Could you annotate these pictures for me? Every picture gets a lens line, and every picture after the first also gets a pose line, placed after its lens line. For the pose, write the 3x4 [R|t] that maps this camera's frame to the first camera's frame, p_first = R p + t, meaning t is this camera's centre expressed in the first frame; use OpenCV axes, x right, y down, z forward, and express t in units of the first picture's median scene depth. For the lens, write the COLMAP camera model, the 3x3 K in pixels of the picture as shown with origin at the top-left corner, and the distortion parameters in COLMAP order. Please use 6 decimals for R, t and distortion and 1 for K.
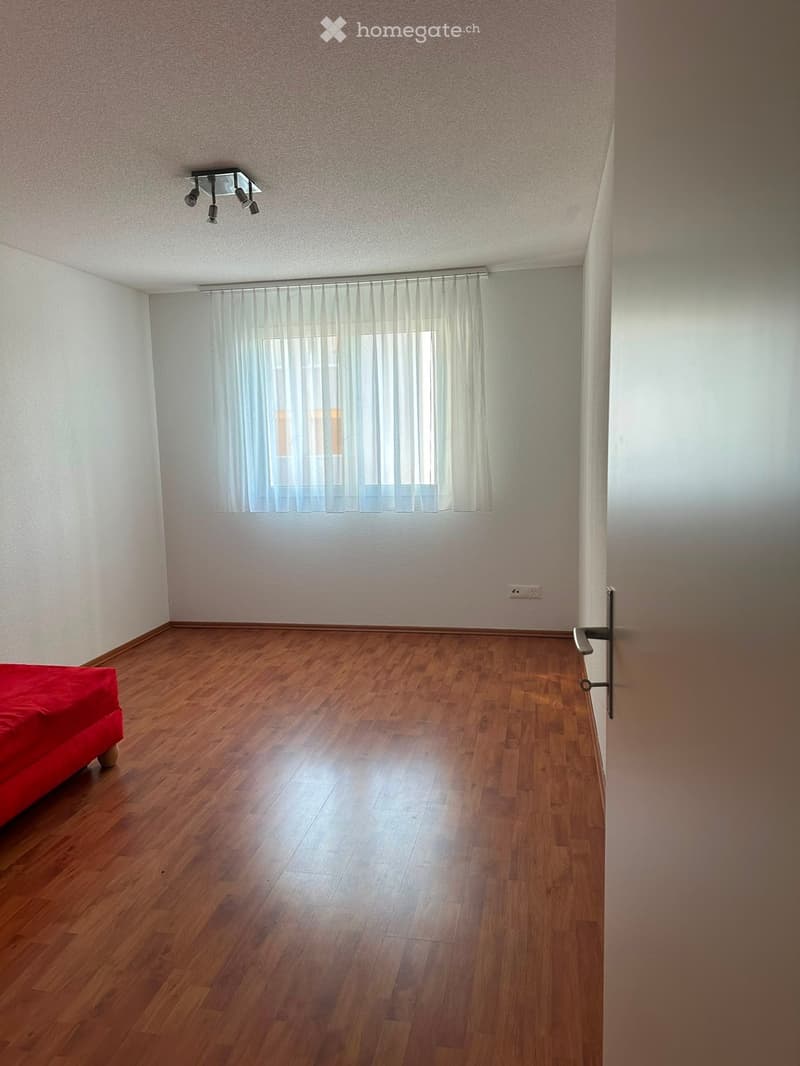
lens RADIAL K [[752.5, 0, 400.0], [0, 752.5, 533.0], [0, 0, 1]] dist [-0.004685, -0.000500]
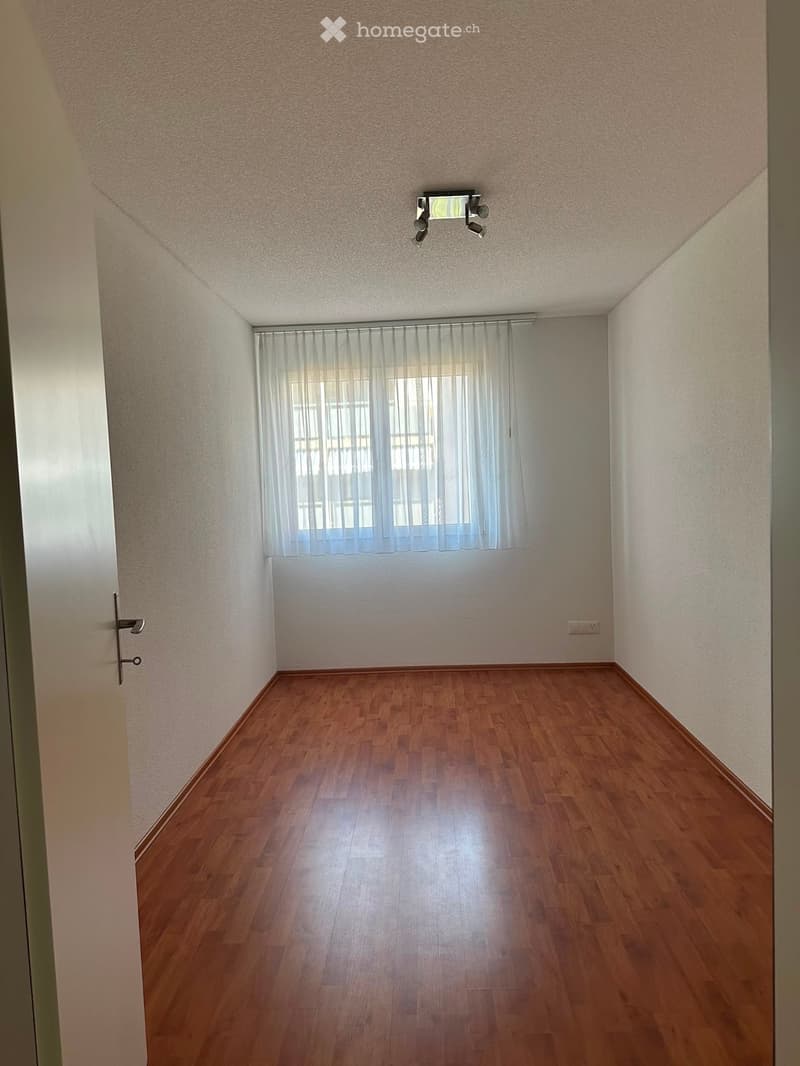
lens RADIAL K [[720.7, 0, 398.3], [0, 720.7, 544.7], [0, 0, 1]] dist [0.099533, -0.000244]
pose [[0.993804, -0.022007, 0.108946, -0.167501], [0.026402, 0.998888, -0.039065, -0.002052], [-0.107965, 0.041700, 0.993280, 0.041103]]
